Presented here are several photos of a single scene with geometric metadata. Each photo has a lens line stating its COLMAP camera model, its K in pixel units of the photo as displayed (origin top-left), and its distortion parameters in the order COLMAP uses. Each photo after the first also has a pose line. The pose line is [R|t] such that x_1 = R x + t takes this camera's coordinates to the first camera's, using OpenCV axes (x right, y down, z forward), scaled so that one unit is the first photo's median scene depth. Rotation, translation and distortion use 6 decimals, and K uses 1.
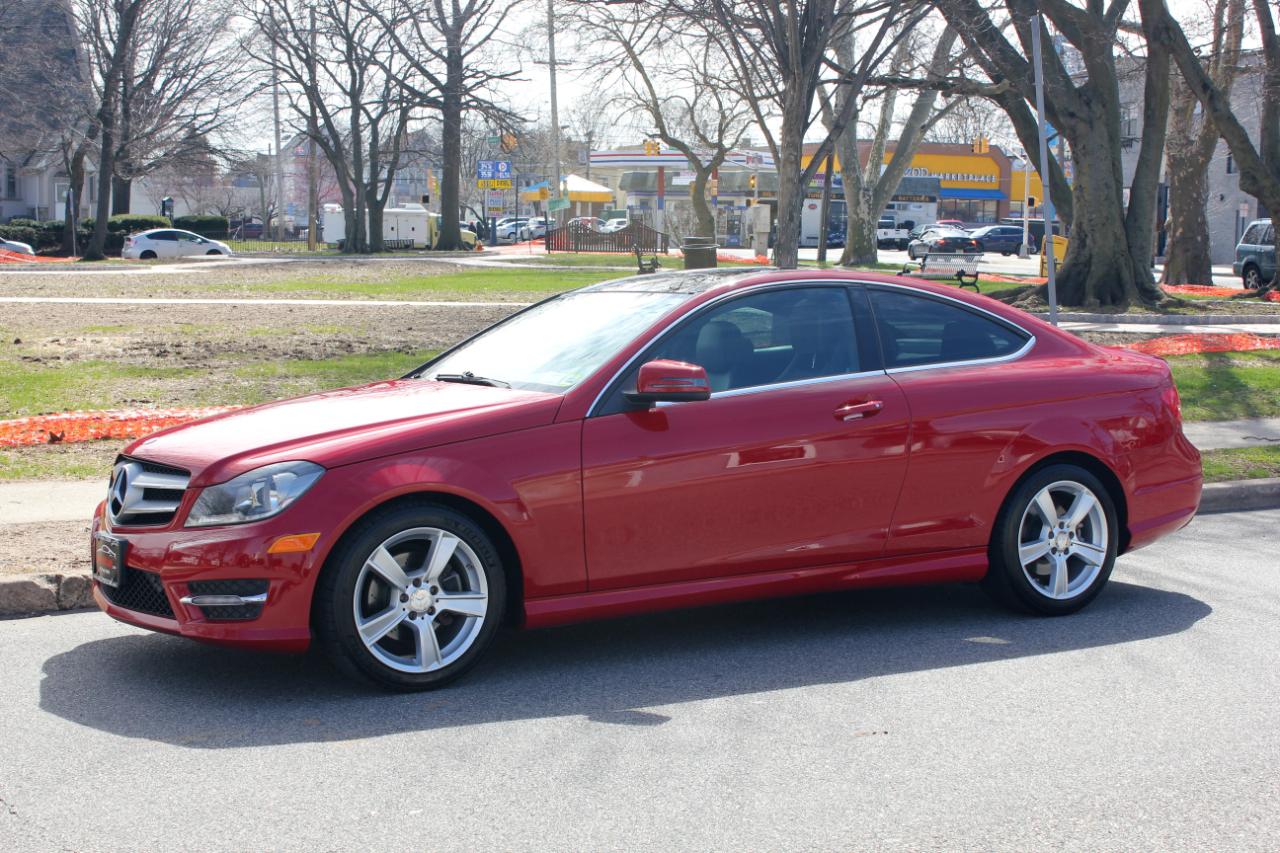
lens RADIAL K [[1938.2, 0, 663.6], [0, 1938.2, 435.8], [0, 0, 1]] dist [-0.032749, 0.000000]
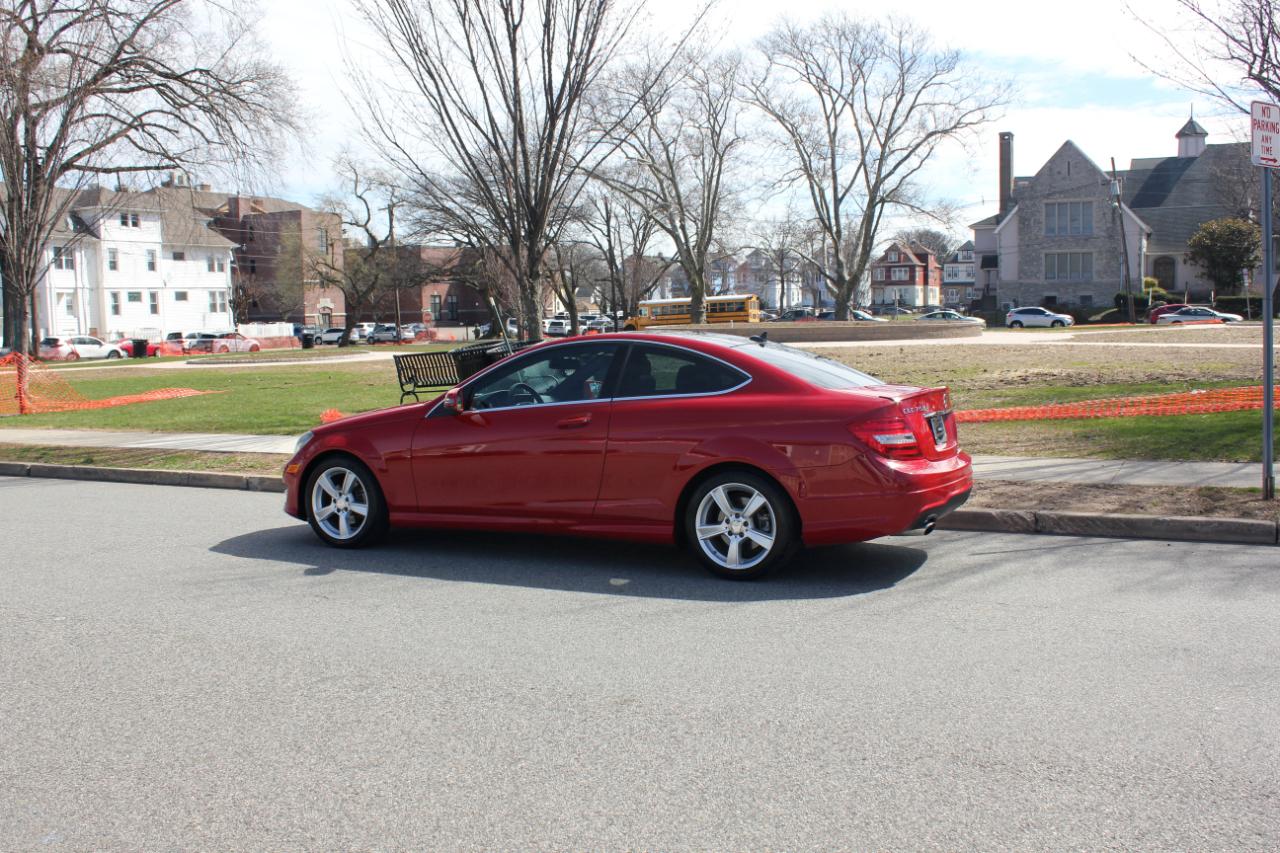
lens RADIAL K [[1197.2, 0, 637.6], [0, 1197.2, 422.7], [0, 0, 1]] dist [-0.082062, 0.000000]
pose [[0.547632, 0.049583, -0.835249, 0.873659], [-0.052508, 0.998312, 0.024836, -0.037363], [0.835070, 0.030256, 0.549311, 0.467401]]
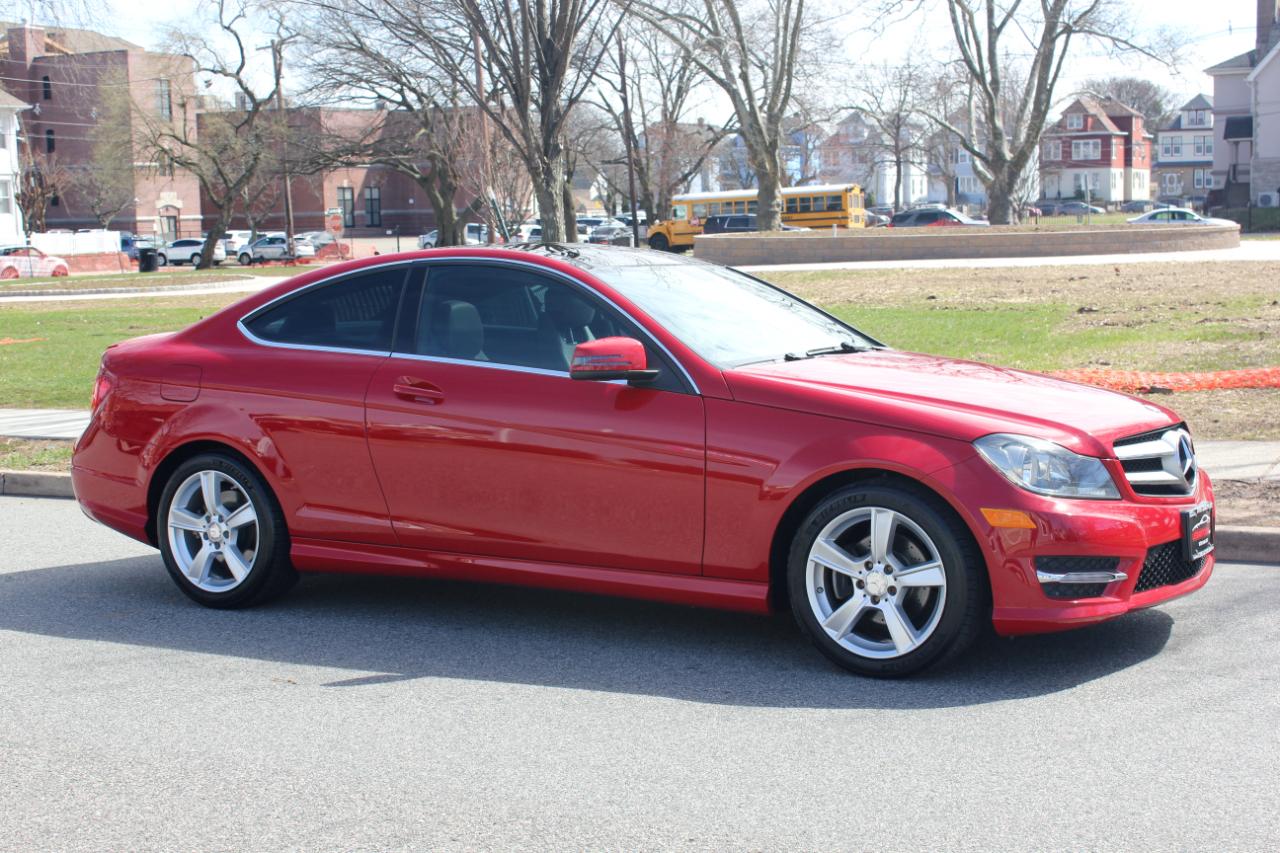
lens RADIAL K [[1891.5, 0, 643.5], [0, 1891.5, 426.4], [0, 0, 1]] dist [0.014661, 0.000000]
pose [[0.540180, 0.064681, -0.839060, 0.806856], [-0.049293, 0.997762, 0.045180, -0.033686], [0.840104, 0.016954, 0.542160, 0.436979]]
